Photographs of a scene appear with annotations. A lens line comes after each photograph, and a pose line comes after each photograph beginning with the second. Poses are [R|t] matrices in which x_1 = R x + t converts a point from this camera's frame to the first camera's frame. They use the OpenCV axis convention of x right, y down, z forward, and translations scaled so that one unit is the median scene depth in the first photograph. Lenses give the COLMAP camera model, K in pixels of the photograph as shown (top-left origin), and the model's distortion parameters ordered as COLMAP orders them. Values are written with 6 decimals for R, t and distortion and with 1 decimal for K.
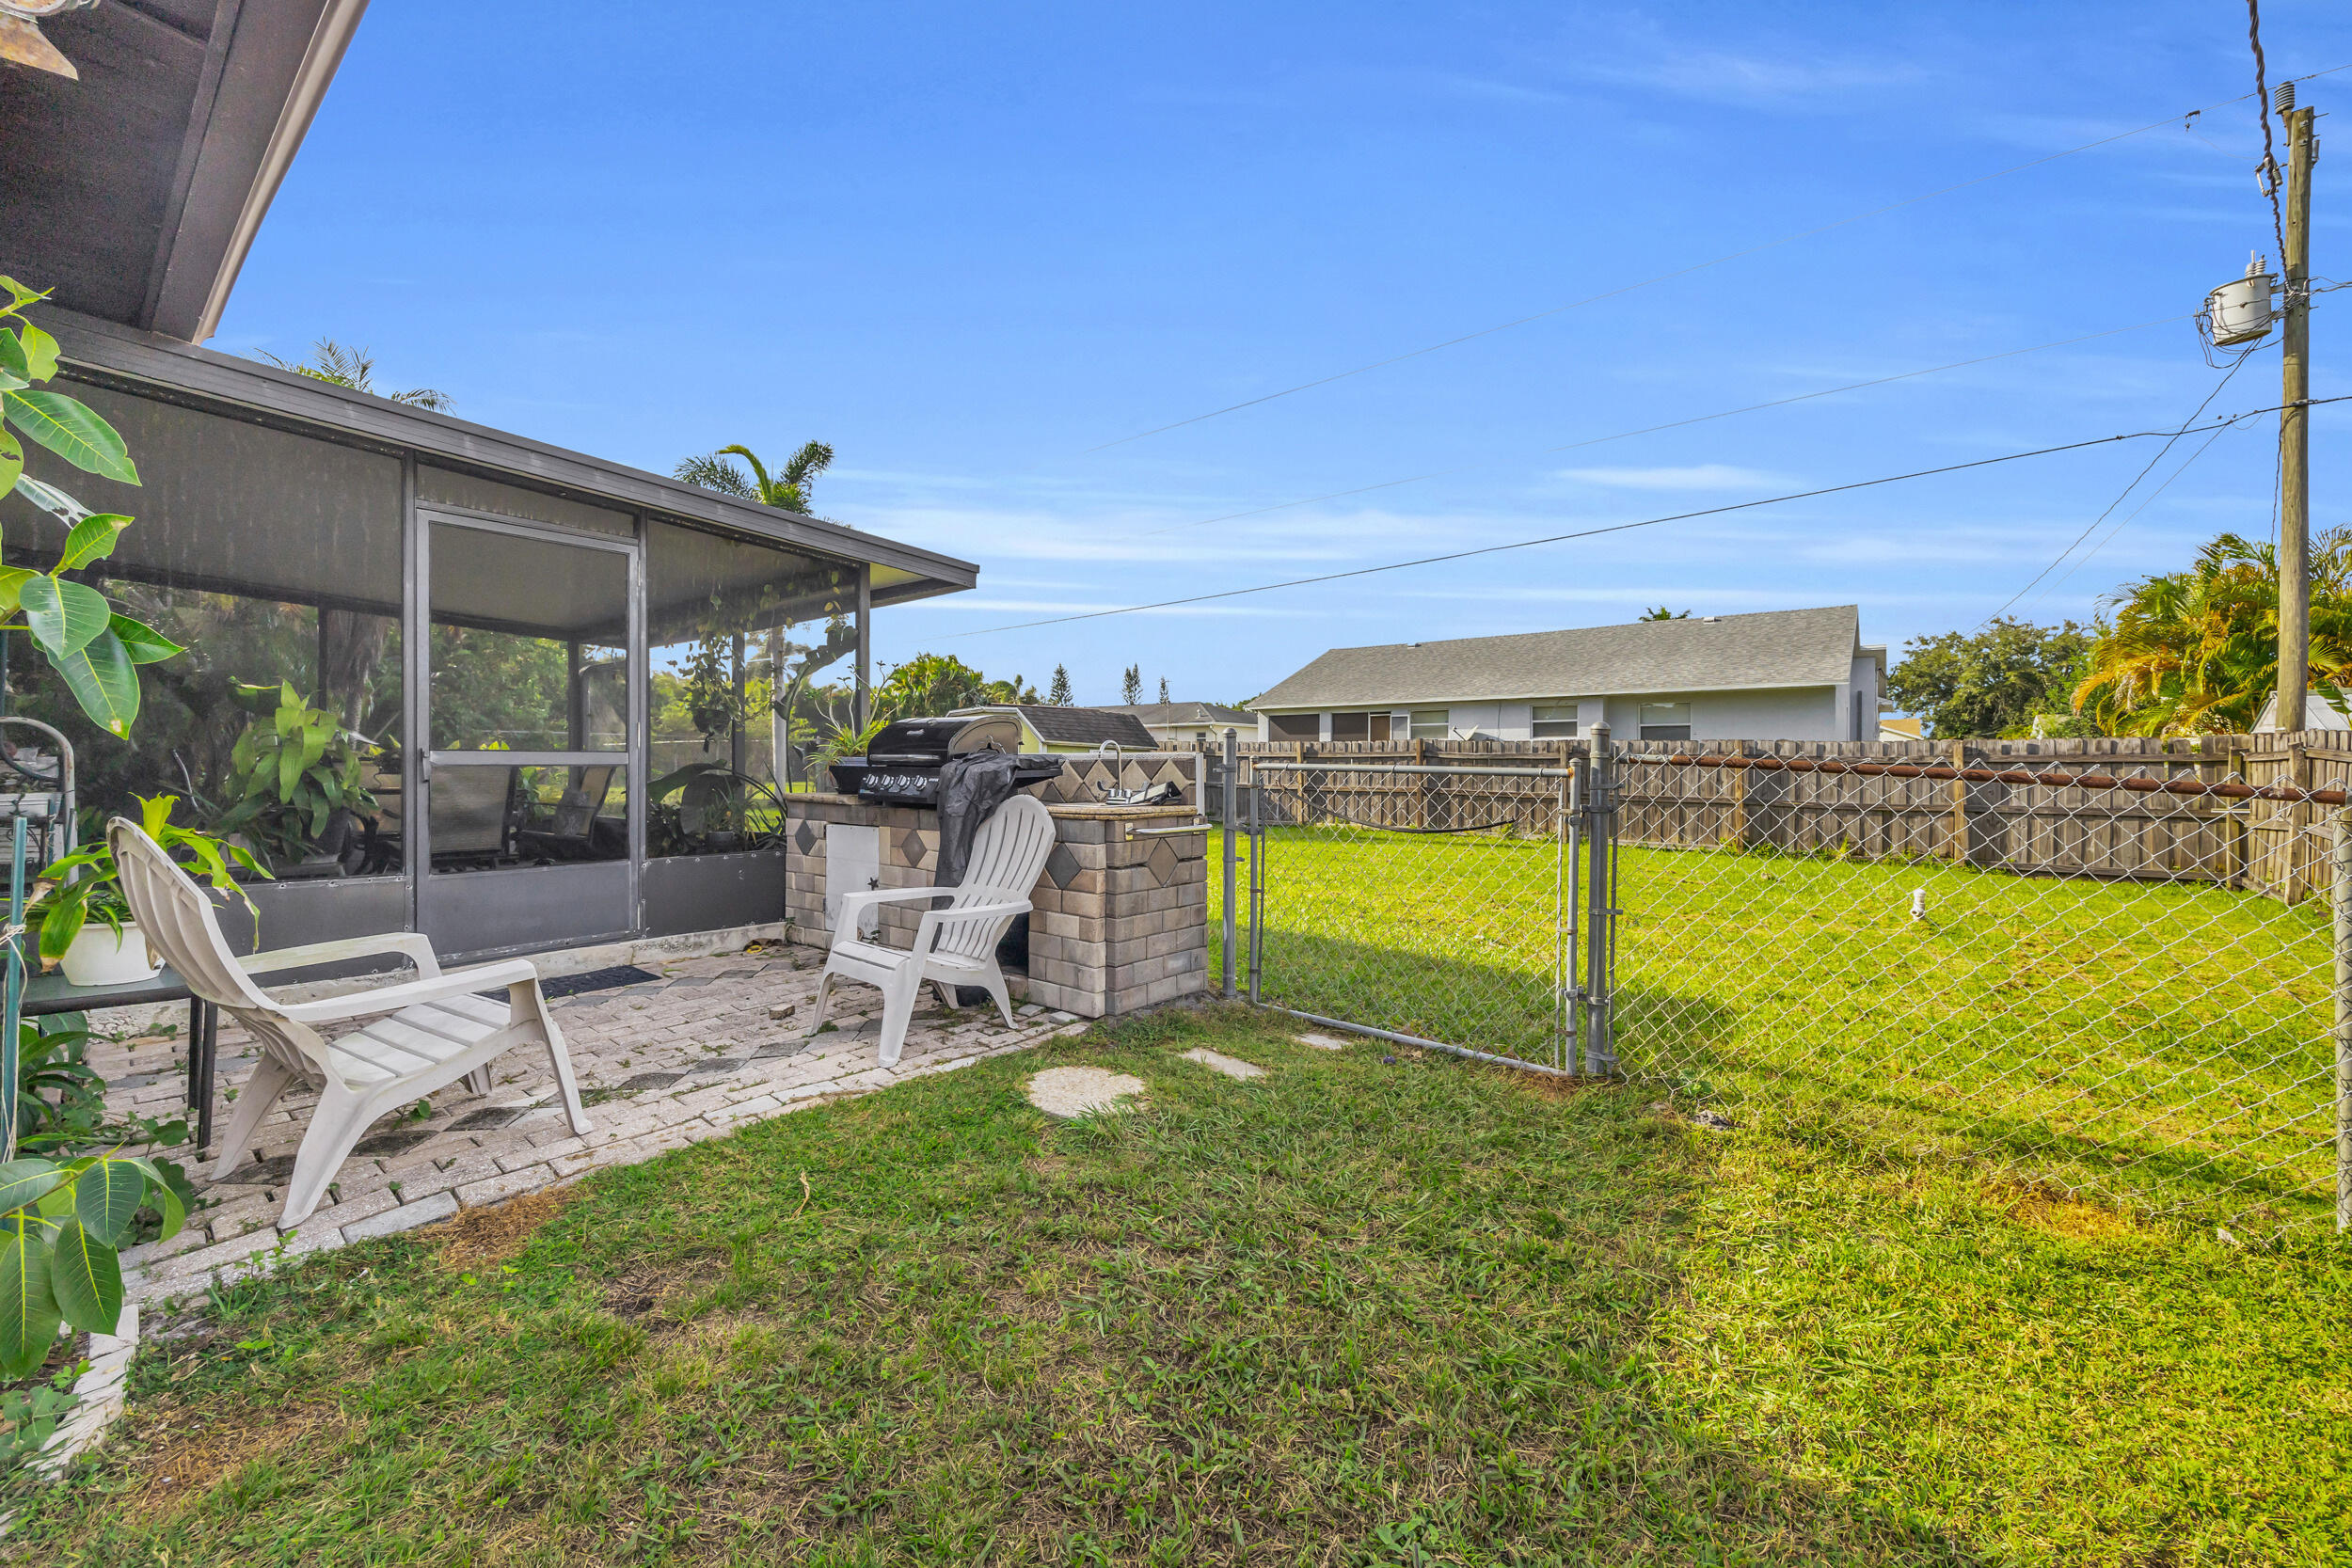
lens RADIAL K [[900.5, 0, 1176.1], [0, 900.5, 780.5], [0, 0, 1]] dist [-0.002566, 0.000743]
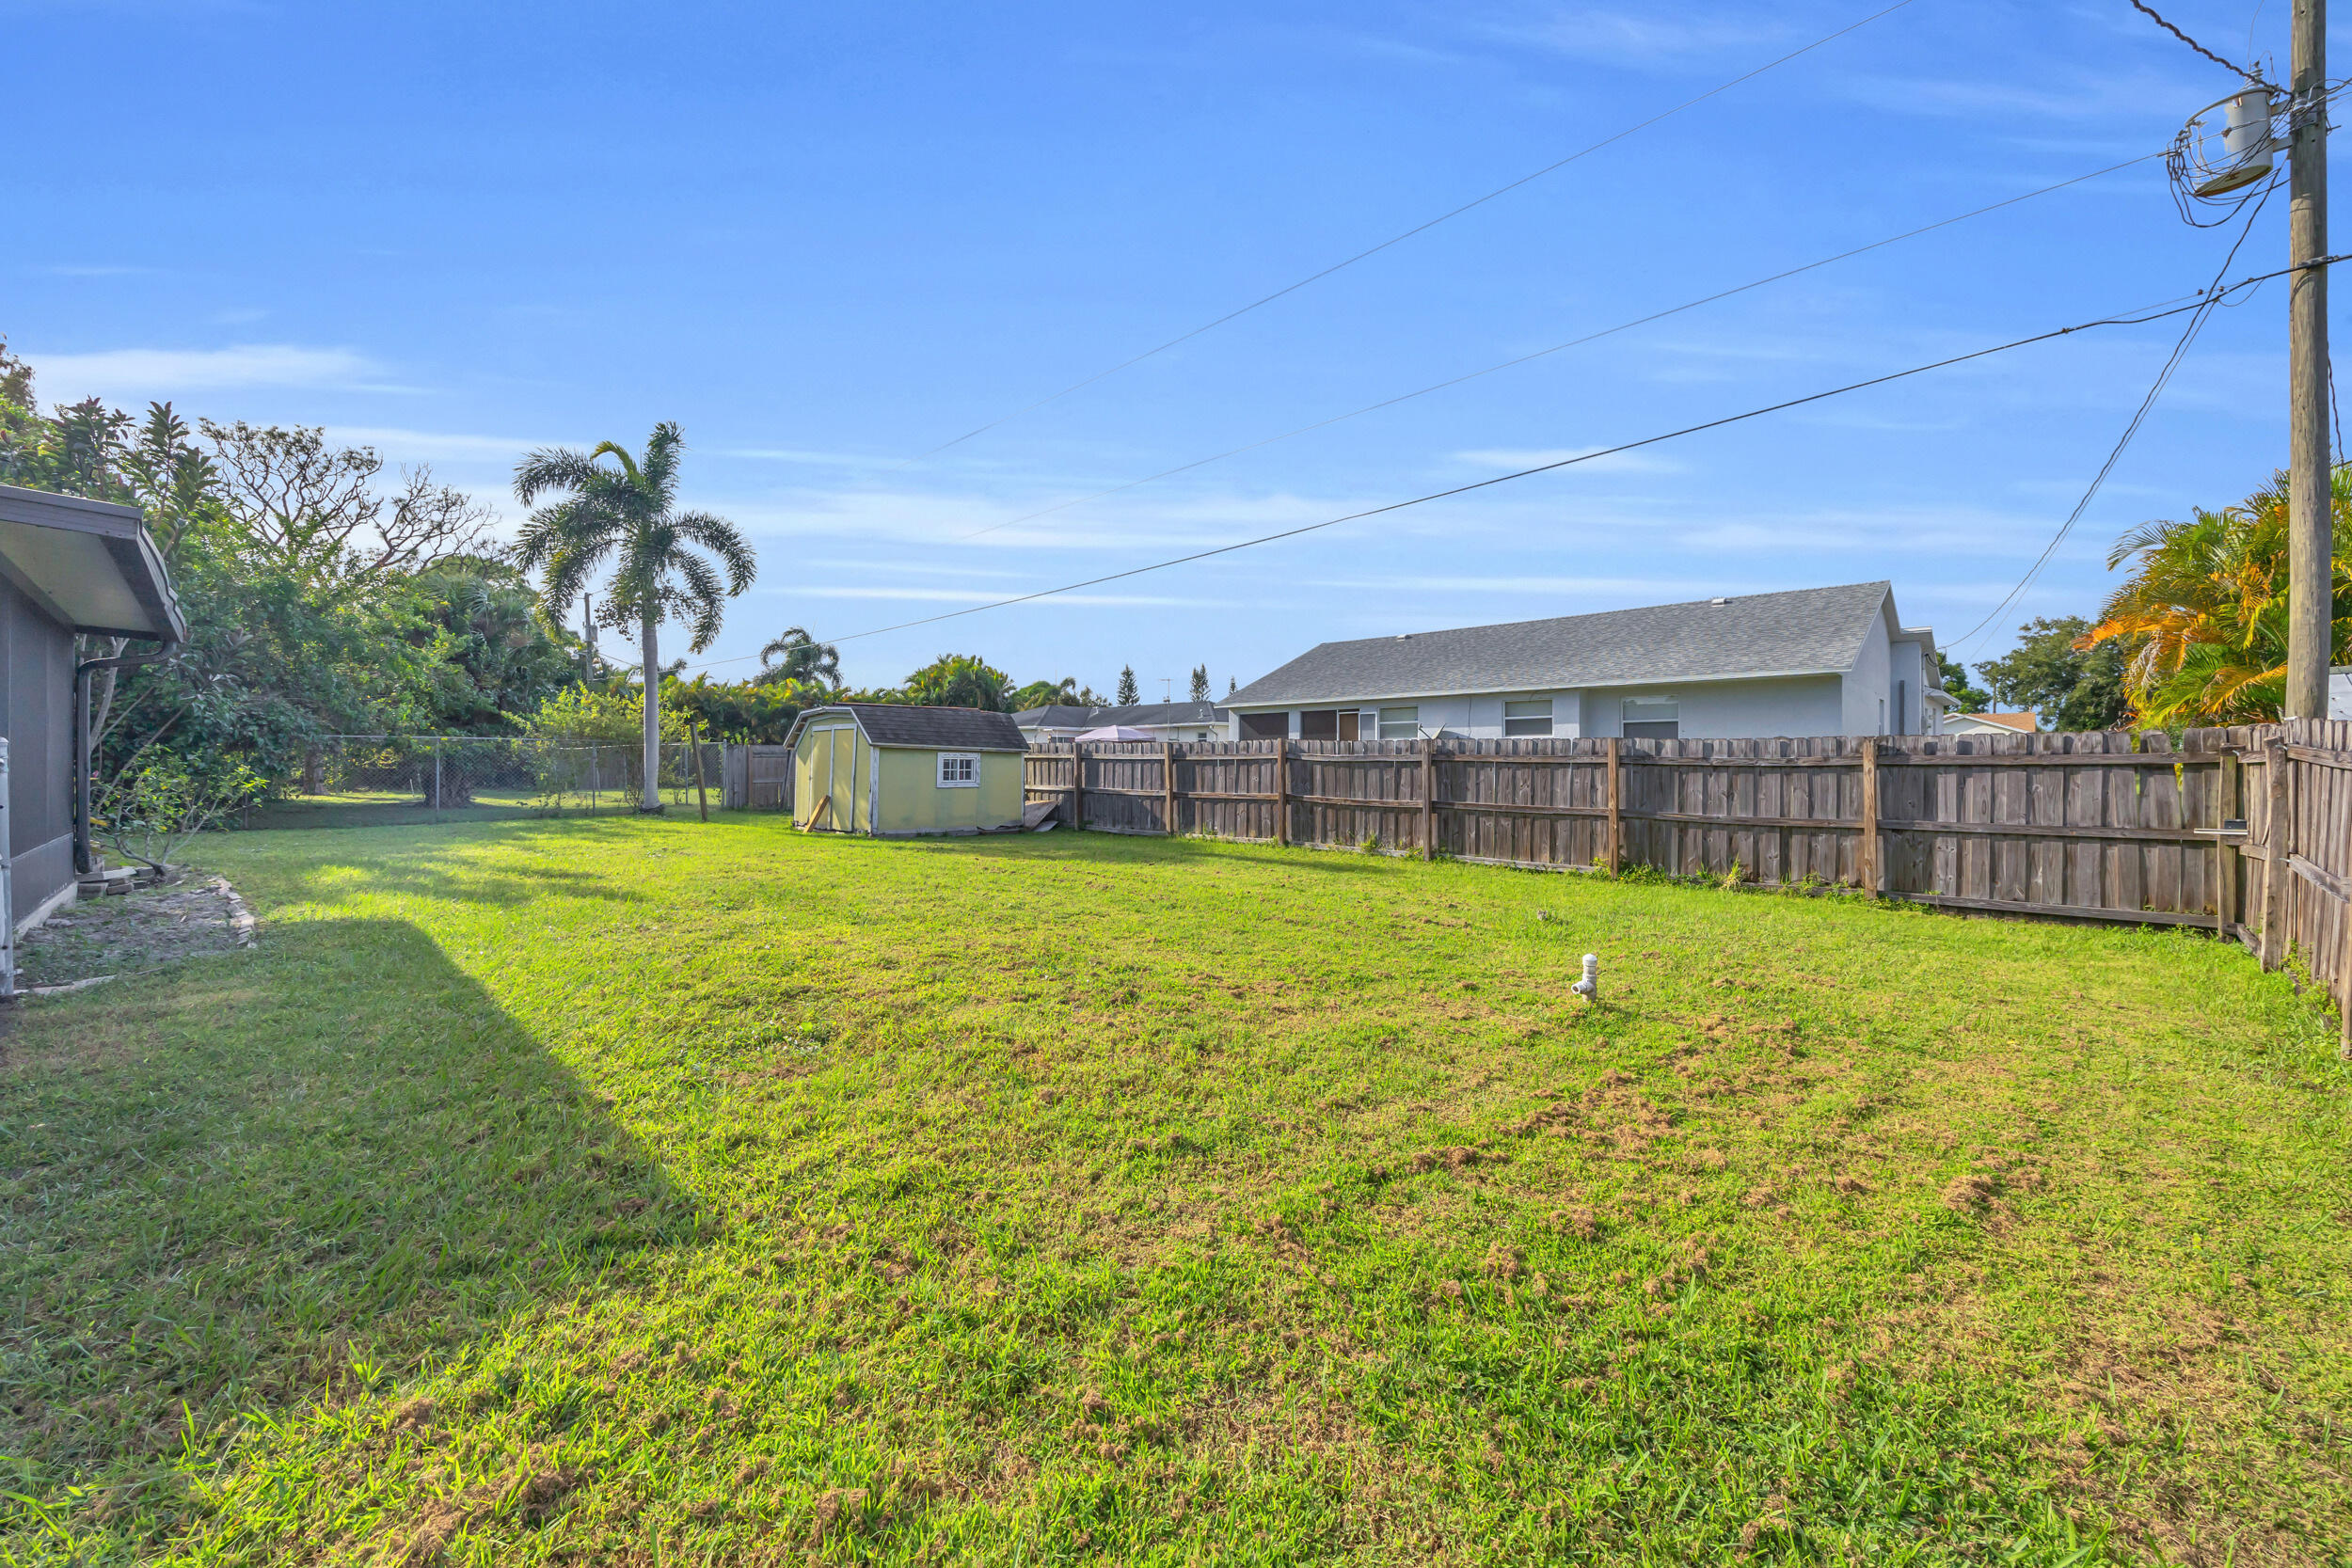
lens RADIAL K [[900.5, 0, 1174.7], [0, 900.5, 778.7], [0, 0, 1]] dist [-0.002566, 0.000743]
pose [[0.995915, -0.001517, -0.090282, 0.156364], [0.001274, 0.999995, -0.002743, -0.003263], [0.090285, 0.002617, 0.995912, 0.078507]]
